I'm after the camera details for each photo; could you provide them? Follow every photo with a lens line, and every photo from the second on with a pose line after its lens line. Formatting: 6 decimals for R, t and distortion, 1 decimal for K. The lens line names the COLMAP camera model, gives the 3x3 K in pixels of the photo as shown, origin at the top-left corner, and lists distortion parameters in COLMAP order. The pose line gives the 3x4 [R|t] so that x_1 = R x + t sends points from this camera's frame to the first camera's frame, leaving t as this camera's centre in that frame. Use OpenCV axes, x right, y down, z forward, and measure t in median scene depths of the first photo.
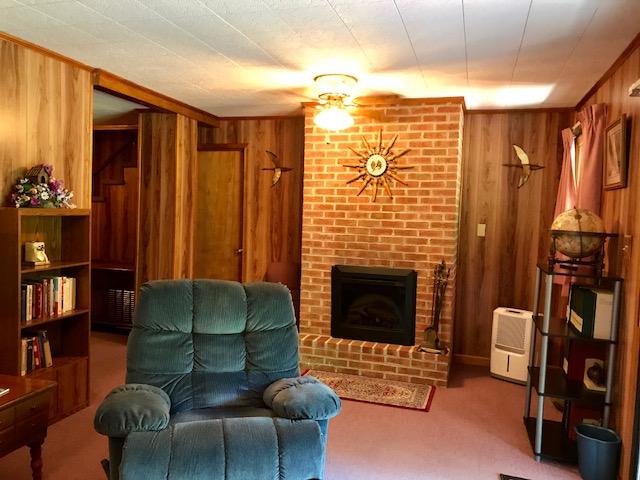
lens RADIAL K [[530.0, 0, 320.0], [0, 530.0, 240.0], [0, 0, 1]] dist [0.032811, -0.021720]
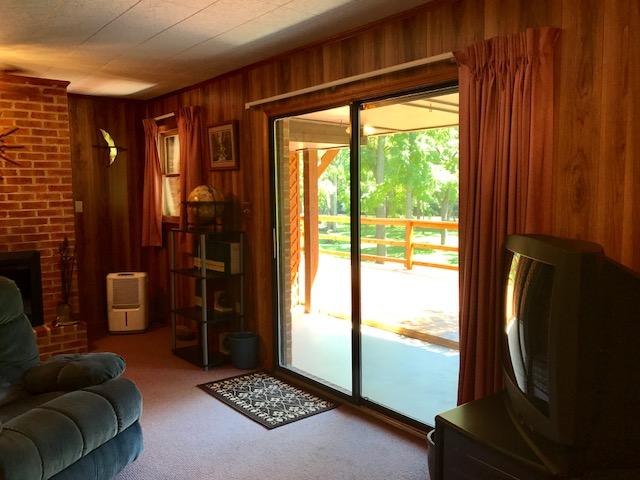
lens RADIAL K [[530.0, 0, 320.0], [0, 530.0, 240.0], [0, 0, 1]] dist [0.032811, -0.021720]
pose [[0.549094, -0.116792, 0.827560, -0.362545], [0.073926, 0.993094, 0.091103, -0.015271], [-0.832485, 0.011154, 0.553935, -0.002809]]
